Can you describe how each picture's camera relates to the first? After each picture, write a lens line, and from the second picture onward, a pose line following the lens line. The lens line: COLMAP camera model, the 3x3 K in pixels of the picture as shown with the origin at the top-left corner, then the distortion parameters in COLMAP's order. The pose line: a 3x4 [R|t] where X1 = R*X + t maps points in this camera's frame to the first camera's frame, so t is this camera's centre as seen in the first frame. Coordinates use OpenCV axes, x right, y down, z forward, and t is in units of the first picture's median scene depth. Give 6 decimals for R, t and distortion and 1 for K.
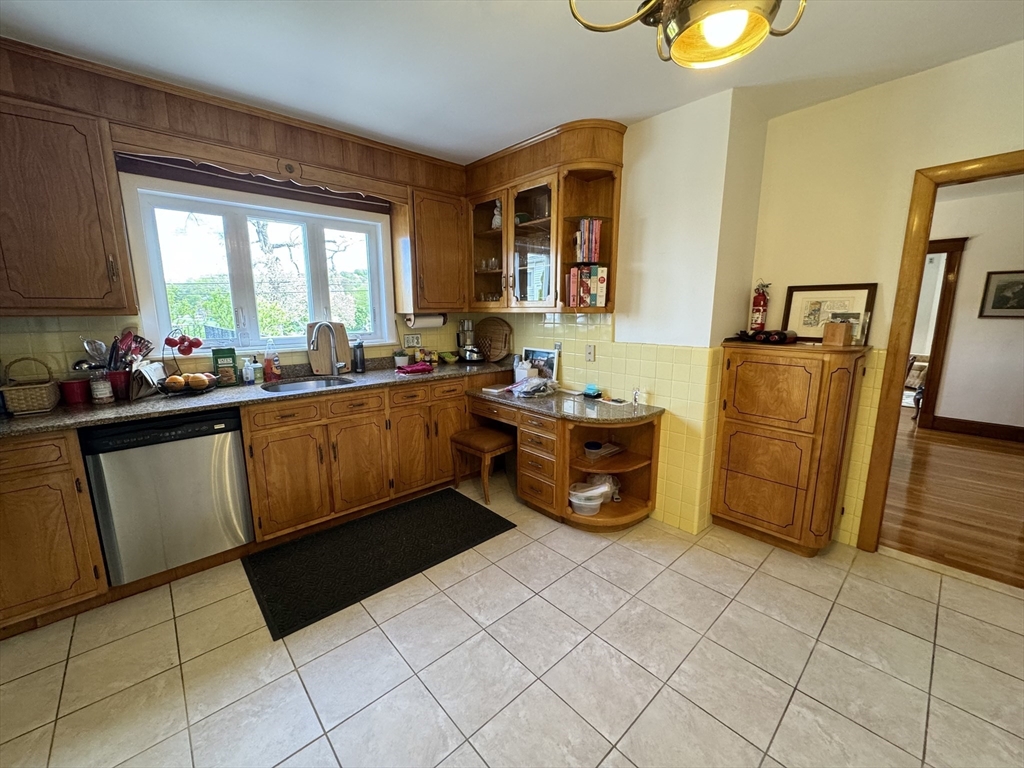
lens RADIAL K [[408.7, 0, 513.1], [0, 408.7, 382.4], [0, 0, 1]] dist [-0.001497, 0.000778]
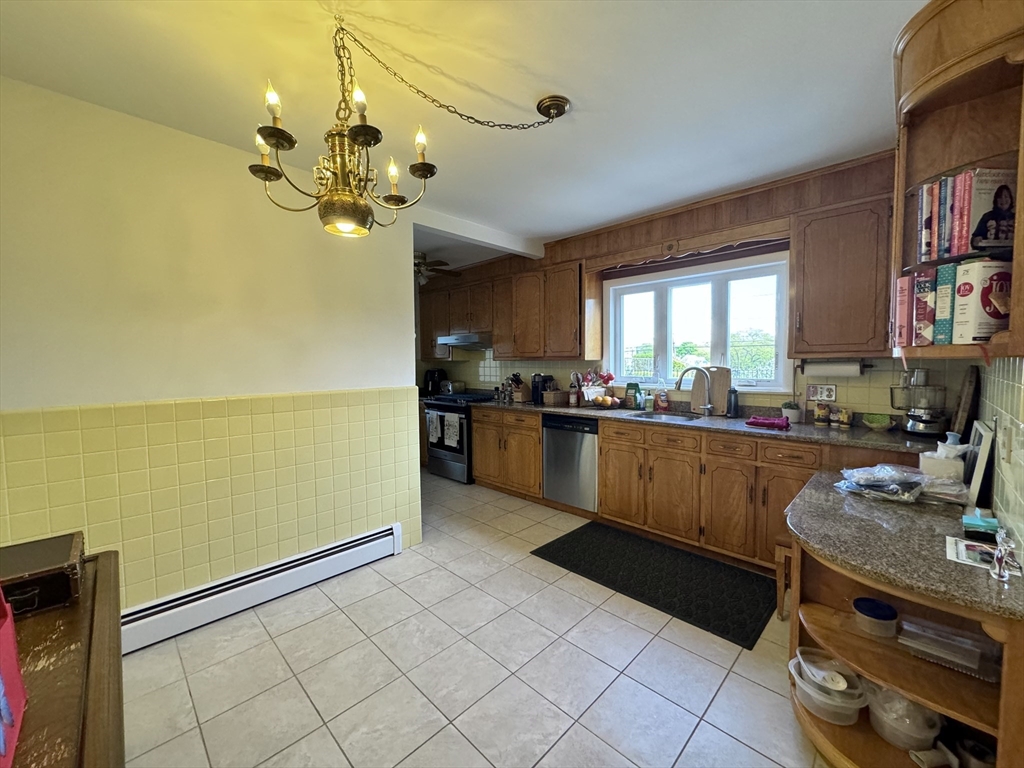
lens RADIAL K [[408.7, 0, 512.0], [0, 408.7, 383.1], [0, 0, 1]] dist [-0.001497, 0.000778]
pose [[0.053031, 0.057517, -0.996935, 0.692455], [-0.166792, 0.984826, 0.047946, -0.078279], [0.984565, 0.163738, 0.061820, 0.475030]]
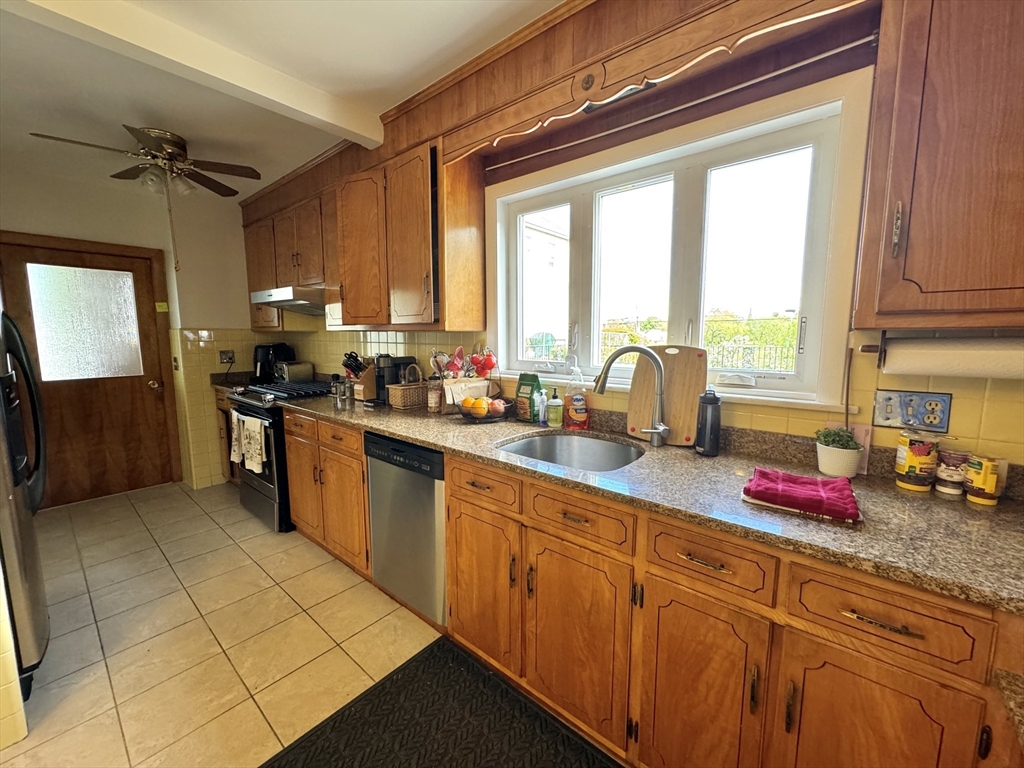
lens RADIAL K [[408.7, 0, 511.4], [0, 408.7, 382.7], [0, 0, 1]] dist [-0.001497, 0.000778]
pose [[0.128335, 0.121210, -0.984296, 0.062455], [-0.175891, 0.979550, 0.097693, -0.133524], [0.976008, 0.160591, 0.147030, 0.830366]]
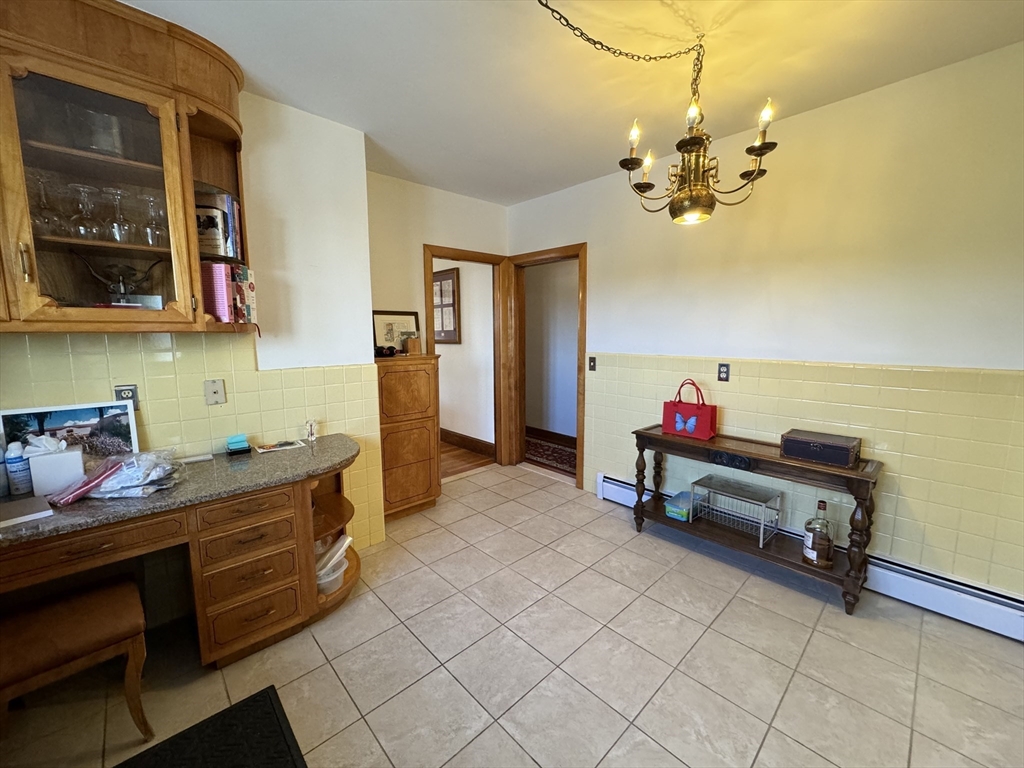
lens RADIAL K [[408.7, 0, 510.6], [0, 408.7, 382.6], [0, 0, 1]] dist [-0.001497, 0.000778]
pose [[-0.012233, -0.120675, 0.992617, -0.544000], [0.180987, 0.976027, 0.120888, -0.091368], [-0.983409, 0.181130, 0.009900, 0.585059]]
